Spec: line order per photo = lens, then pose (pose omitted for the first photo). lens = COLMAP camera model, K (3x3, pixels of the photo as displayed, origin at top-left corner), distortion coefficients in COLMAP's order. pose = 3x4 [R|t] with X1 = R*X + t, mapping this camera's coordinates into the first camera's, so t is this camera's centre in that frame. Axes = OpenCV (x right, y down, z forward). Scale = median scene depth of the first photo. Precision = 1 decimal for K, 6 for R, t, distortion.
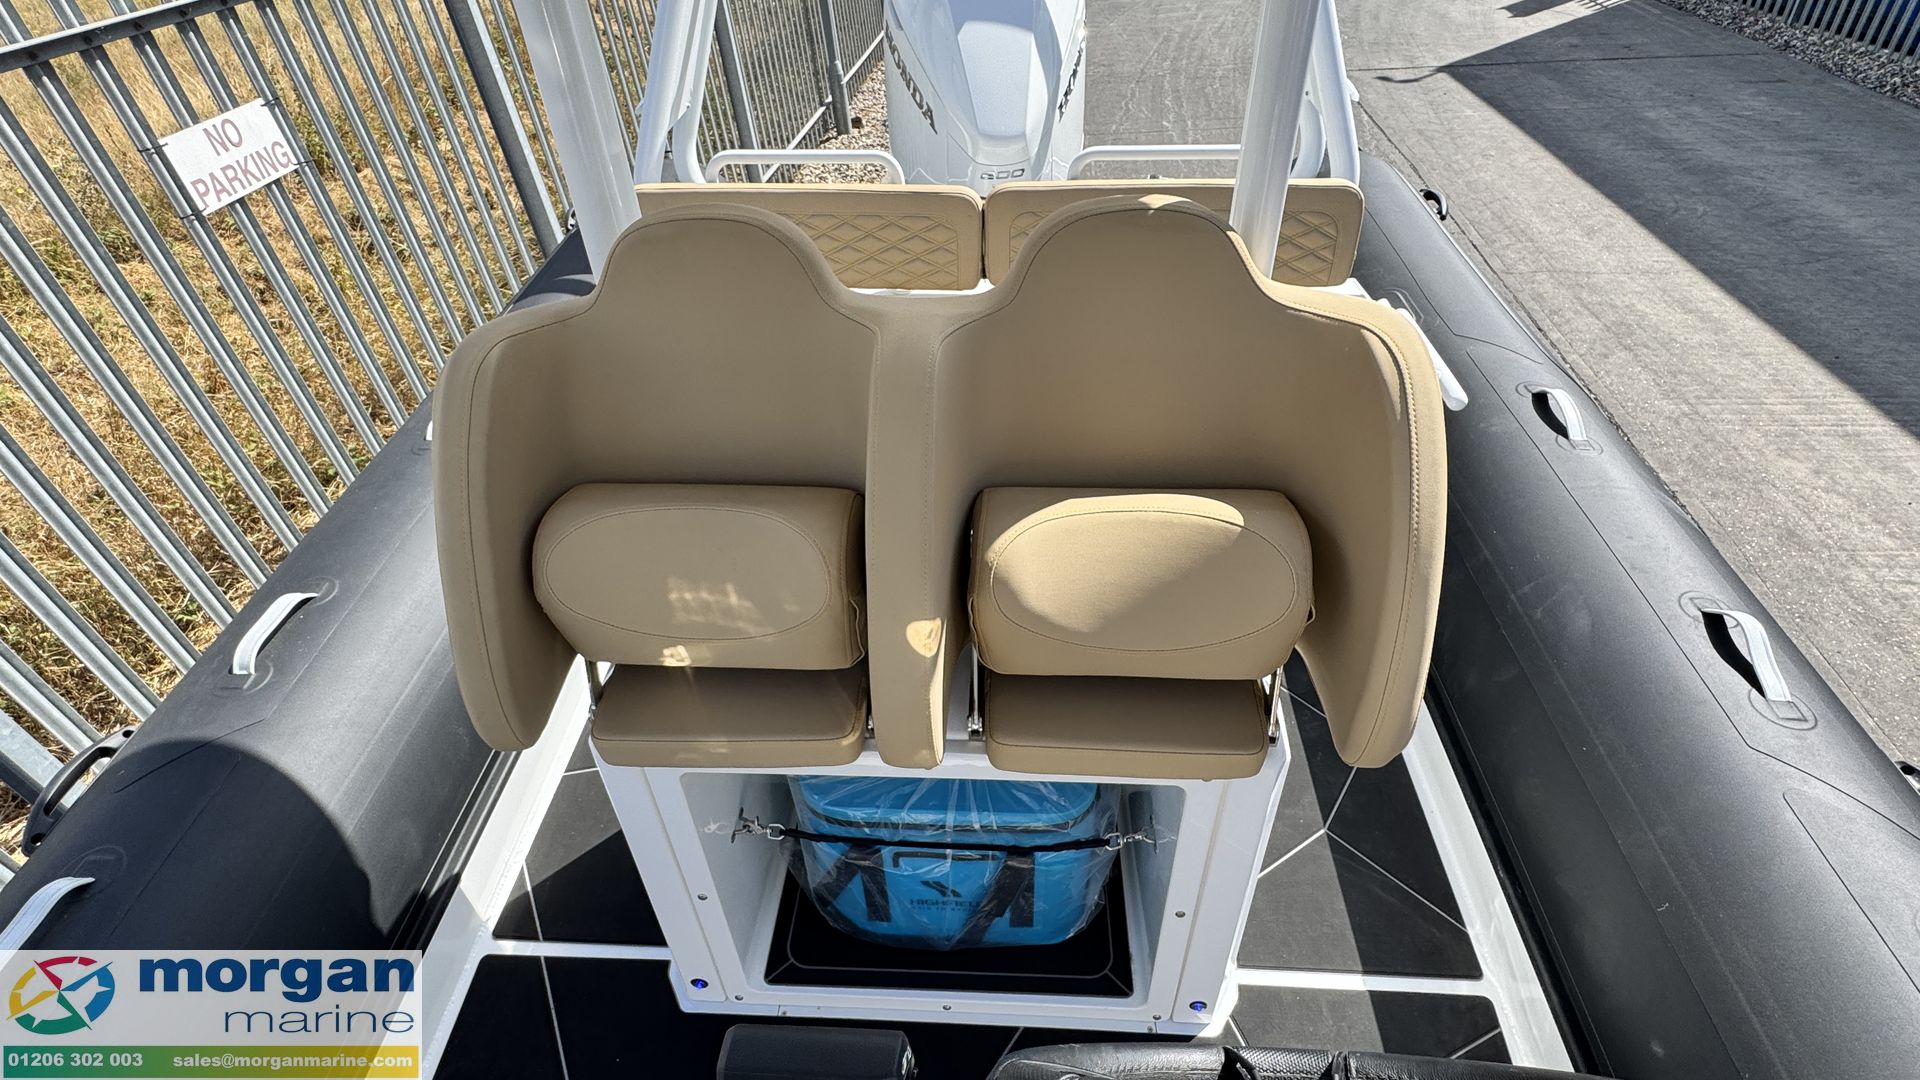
lens RADIAL K [[914.7, 0, 950.3], [0, 914.7, 533.6], [0, 0, 1]] dist [-0.003315, -0.000260]
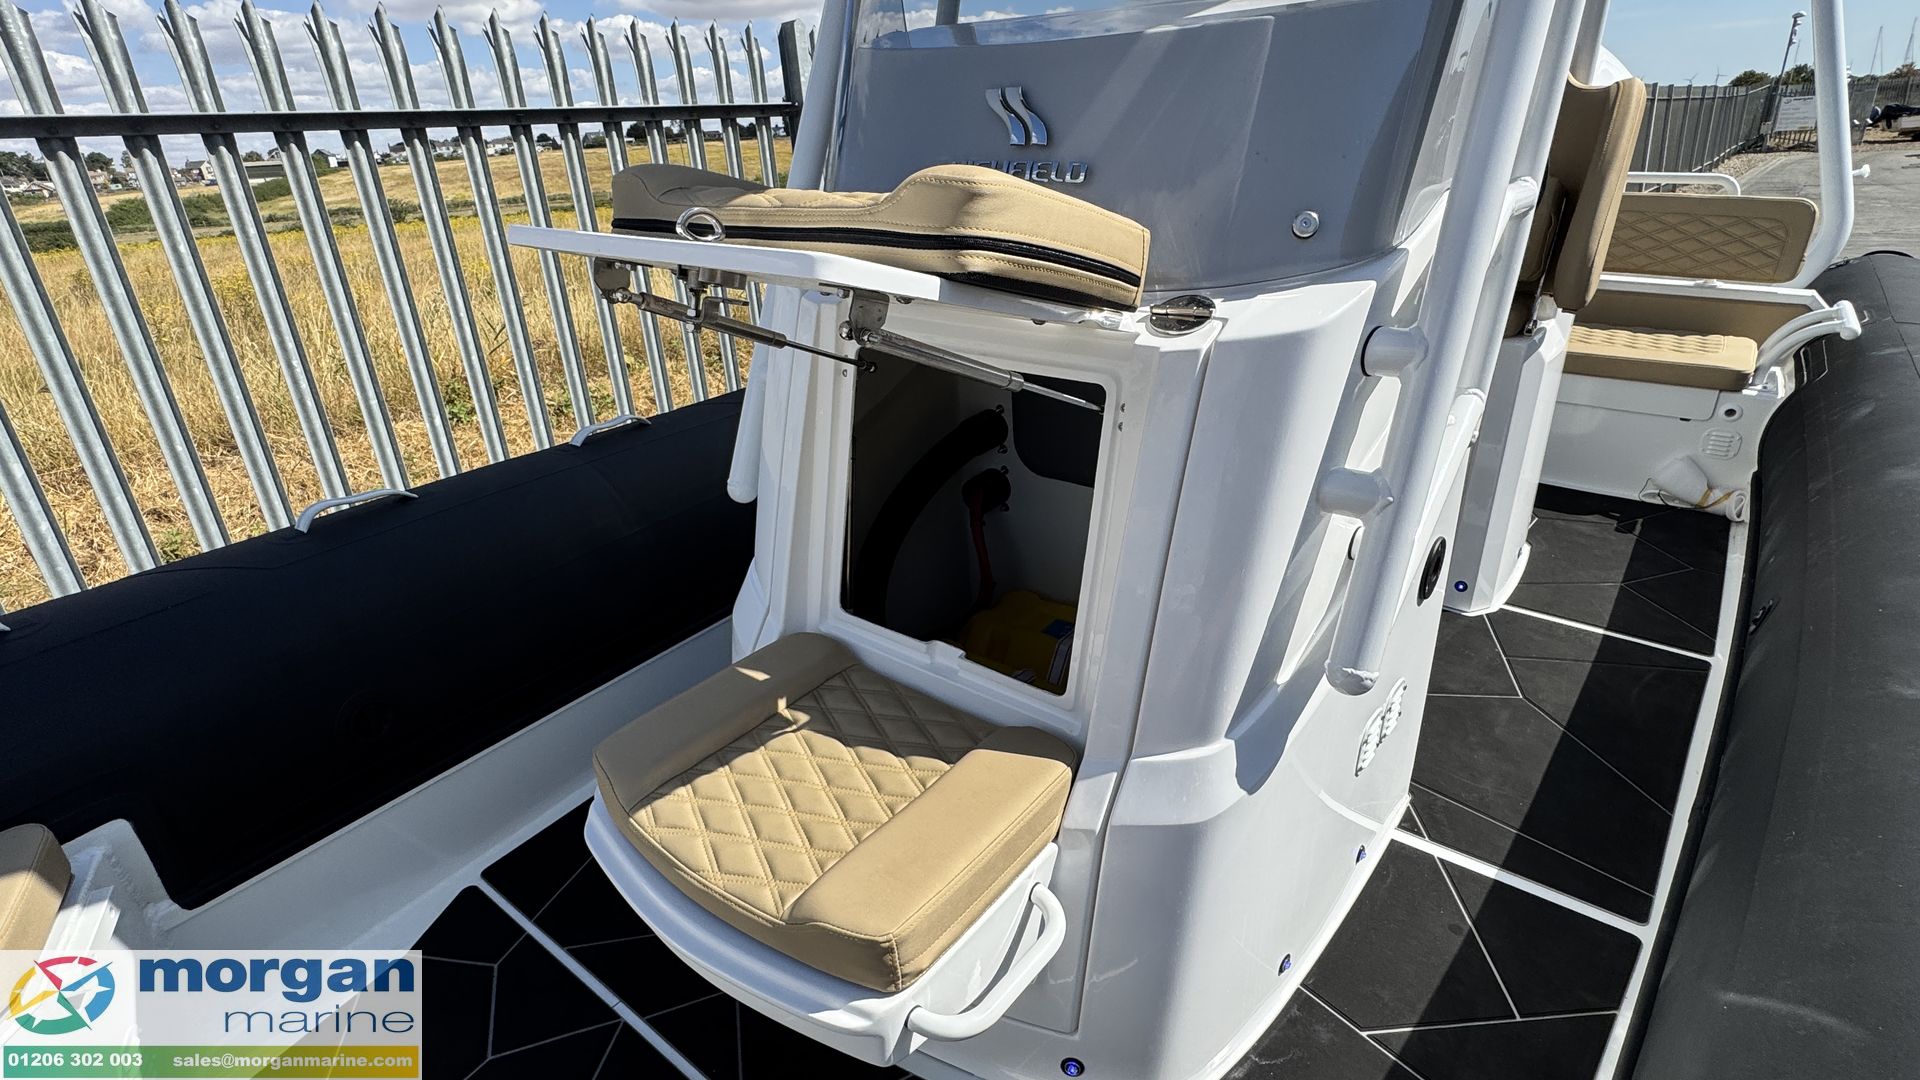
lens RADIAL K [[924.0, 0, 962.1], [0, 924.0, 538.0], [0, 0, 1]] dist [-0.004397, -0.000064]
pose [[0.821242, 0.248705, -0.513524, 0.189914], [-0.365320, 0.920535, -0.138405, 0.506493], [0.438295, 0.301265, 0.846840, -0.354005]]
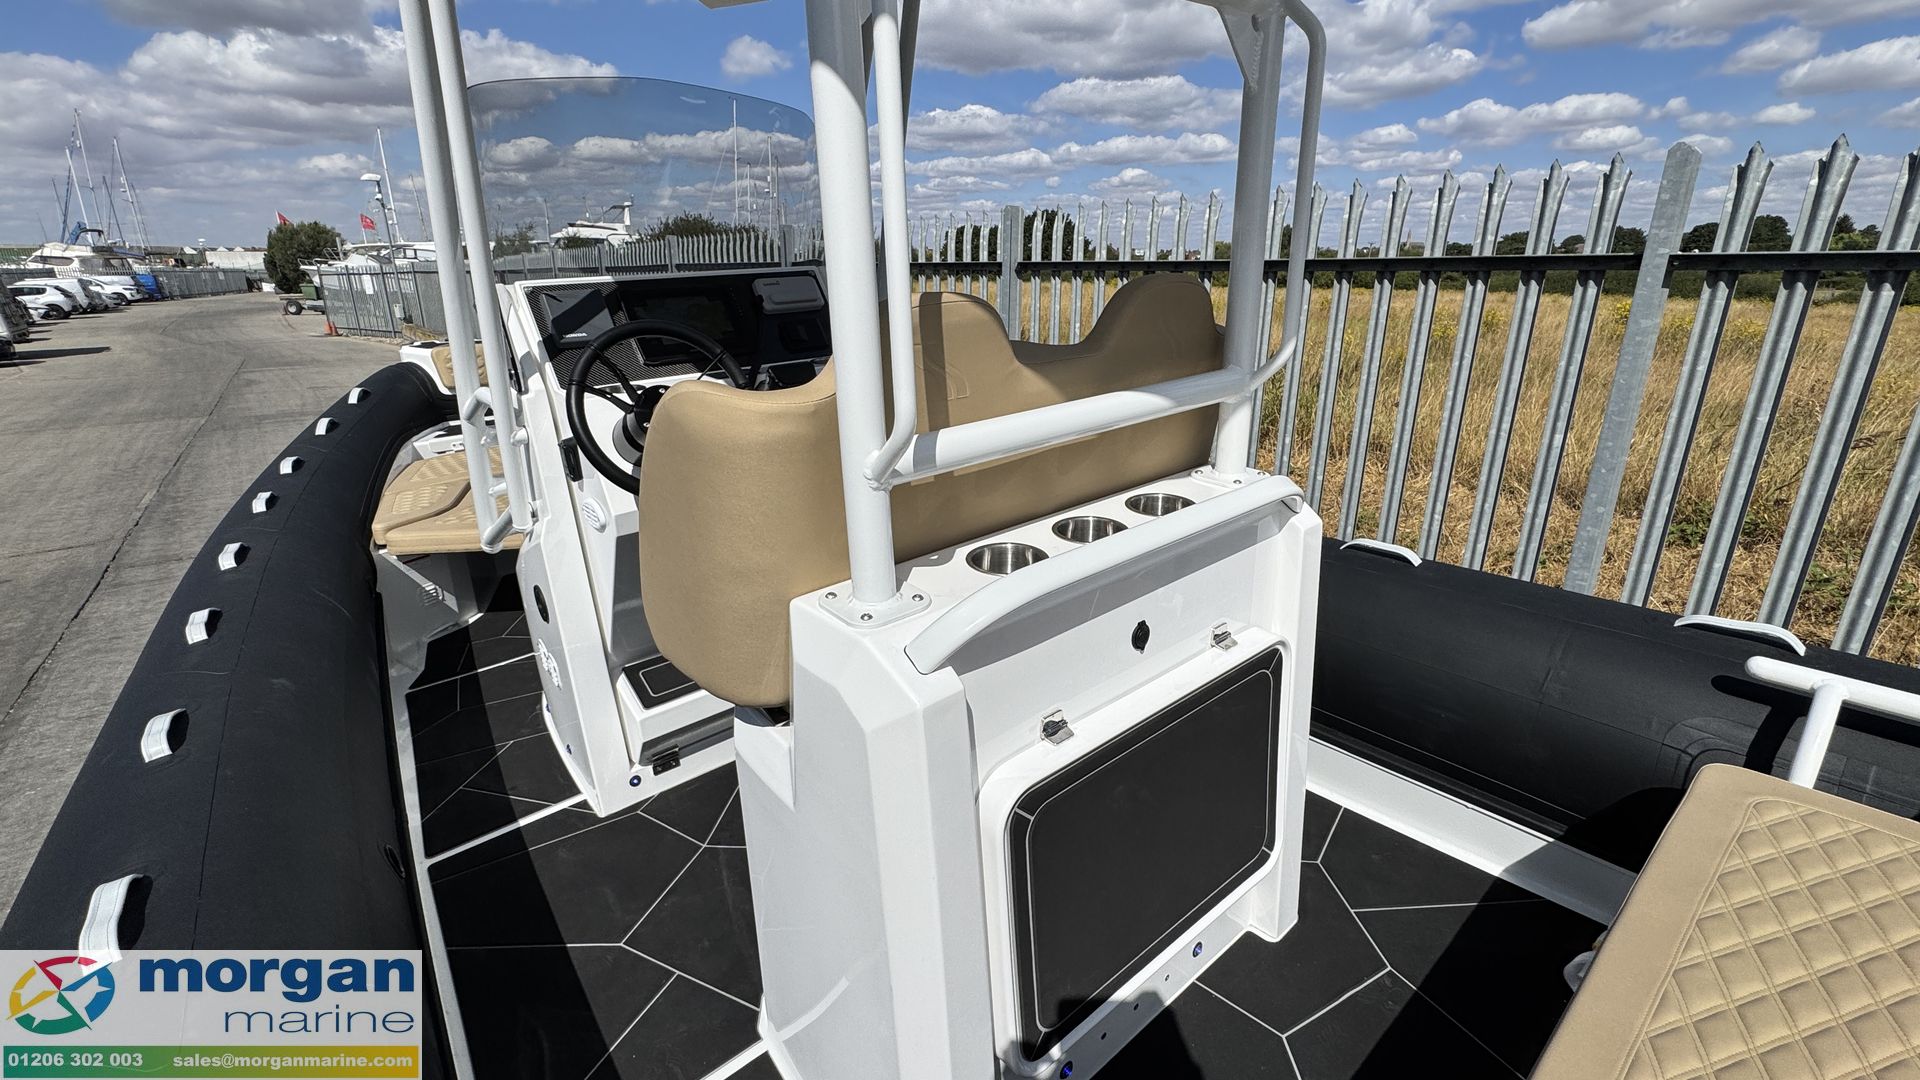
lens RADIAL K [[825.2, 0, 957.7], [0, 825.2, 539.8], [0, 0, 1]] dist [-0.002759, 0.000086]
pose [[-0.720686, 0.295242, -0.627251, 0.322412], [-0.386904, 0.579479, 0.717293, -0.331990], [0.575254, 0.759629, -0.303392, 0.546821]]
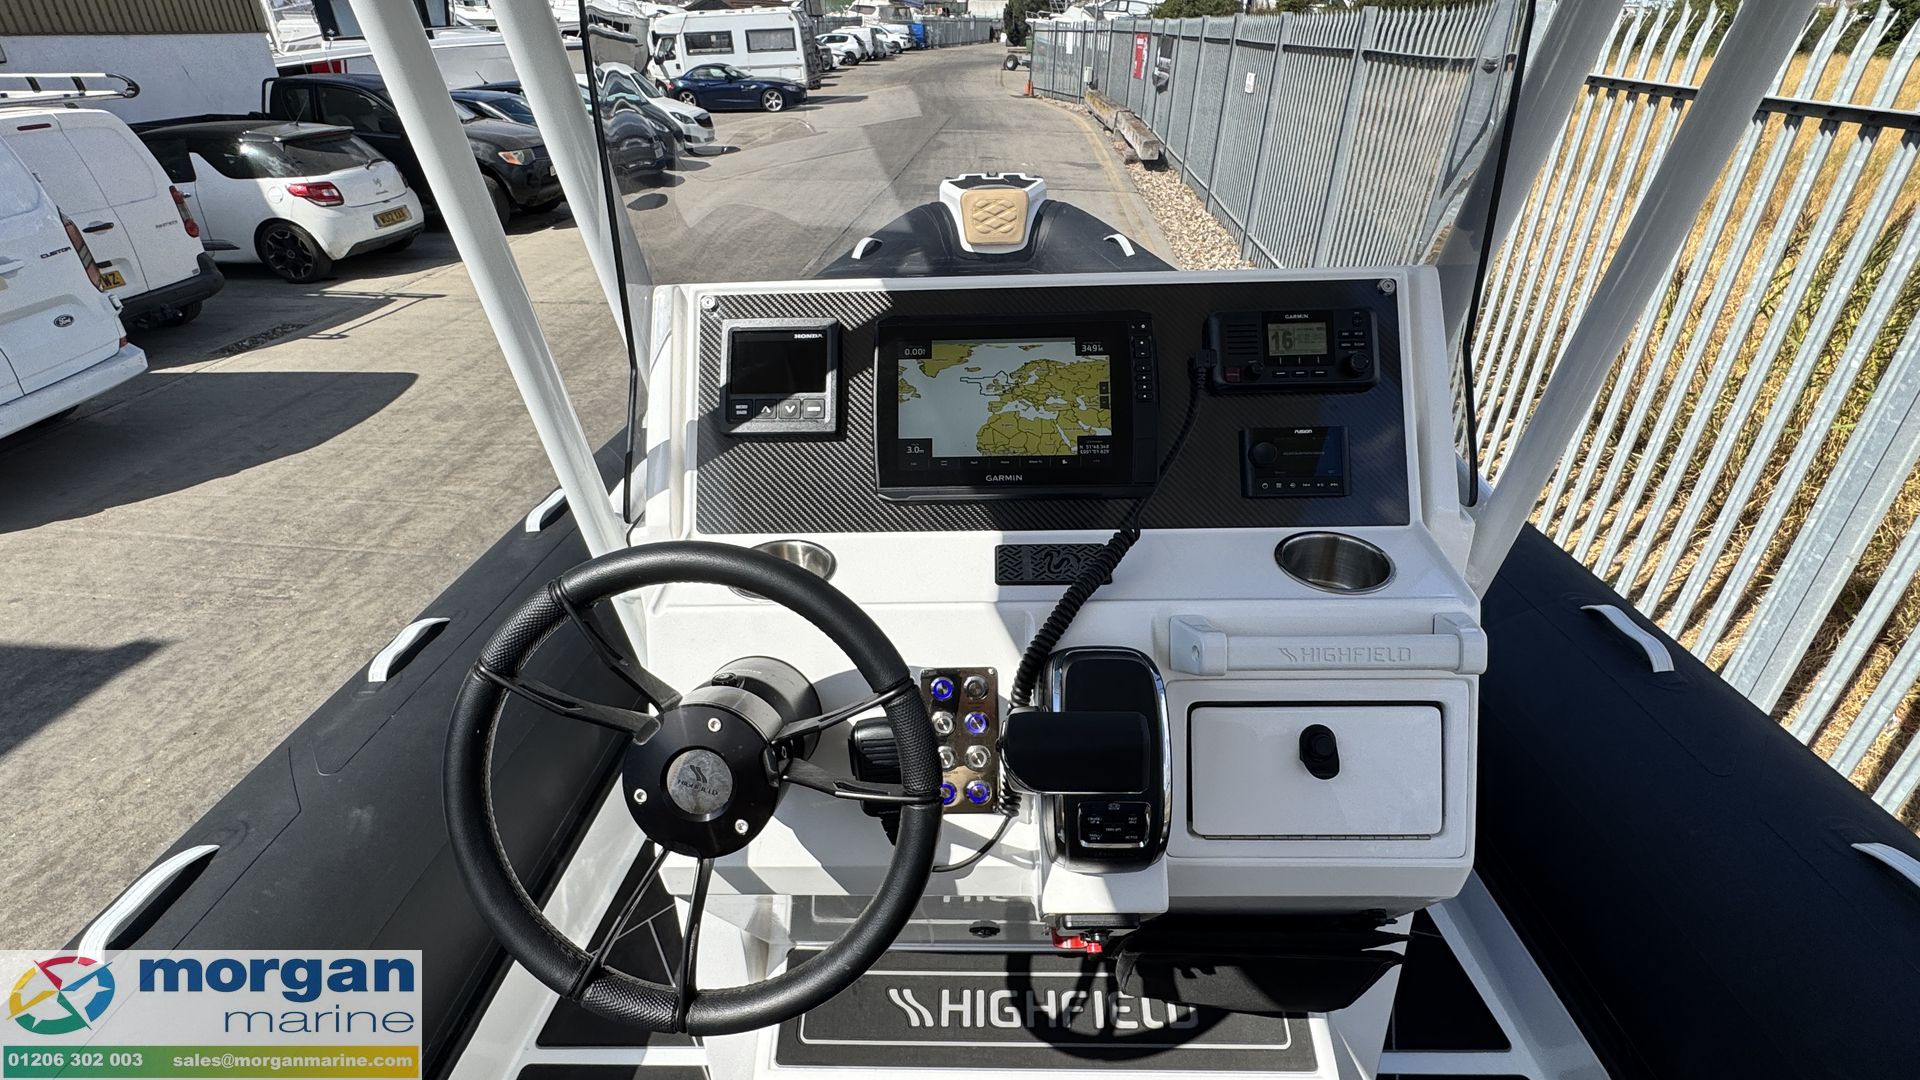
lens RADIAL K [[914.7, 0, 950.0], [0, 914.7, 539.9], [0, 0, 1]] dist [-0.003315, -0.000260]
pose [[-0.996943, 0.077078, 0.012793, 0.000753], [0.039658, 0.358113, 0.932836, -0.137129], [0.067319, 0.930491, -0.360075, 0.213425]]
